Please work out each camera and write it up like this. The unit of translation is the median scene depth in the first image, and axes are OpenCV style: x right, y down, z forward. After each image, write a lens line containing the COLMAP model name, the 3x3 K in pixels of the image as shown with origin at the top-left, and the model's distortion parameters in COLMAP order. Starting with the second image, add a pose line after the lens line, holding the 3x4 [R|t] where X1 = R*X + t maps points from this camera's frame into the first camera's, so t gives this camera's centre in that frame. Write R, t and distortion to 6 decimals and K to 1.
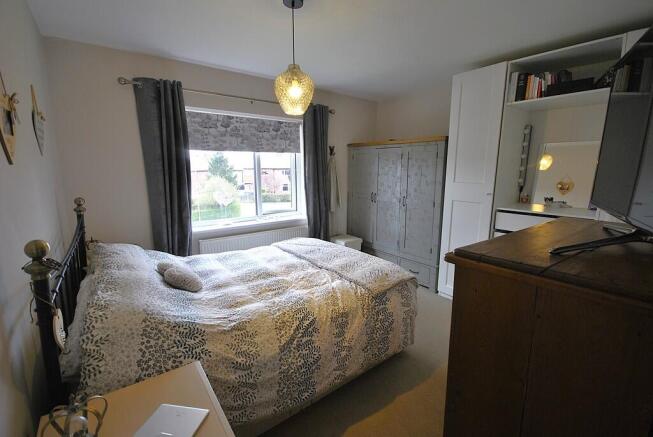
lens RADIAL K [[287.8, 0, 321.6], [0, 287.8, 221.7], [0, 0, 1]] dist [-0.004390, -0.005229]
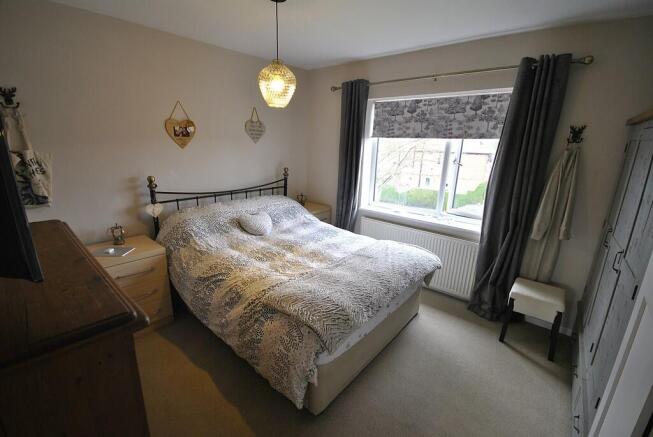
lens RADIAL K [[287.8, 0, 321.9], [0, 287.8, 216.2], [0, 0, 1]] dist [-0.004390, -0.005229]
pose [[0.236051, 0.233092, -0.943370, 0.569545], [-0.222286, 0.958016, 0.181090, -0.107913], [0.945975, 0.166952, 0.277954, 0.514086]]
